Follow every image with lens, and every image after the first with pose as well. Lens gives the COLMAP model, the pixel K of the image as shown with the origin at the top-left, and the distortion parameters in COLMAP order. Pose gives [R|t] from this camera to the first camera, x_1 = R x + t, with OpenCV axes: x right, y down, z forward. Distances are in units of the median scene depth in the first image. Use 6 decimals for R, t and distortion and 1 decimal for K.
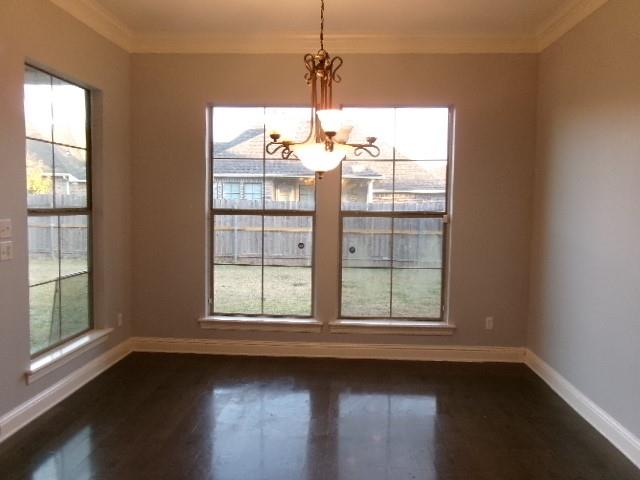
lens RADIAL K [[514.3, 0, 320.0], [0, 514.3, 240.0], [0, 0, 1]] dist [-0.004216, -0.003246]
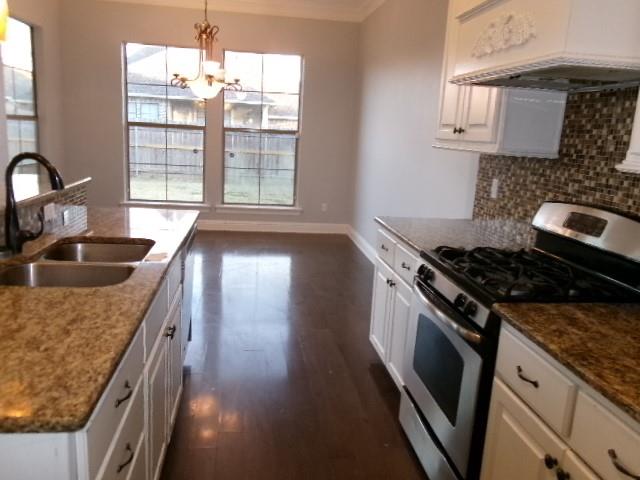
lens RADIAL K [[514.3, 0, 320.0], [0, 514.3, 240.0], [0, 0, 1]] dist [-0.004216, -0.003246]
pose [[0.981598, -0.000488, 0.190960, 0.029824], [-0.025991, 0.990349, 0.136134, 0.051312], [-0.189184, -0.138592, 0.972112, -0.459240]]
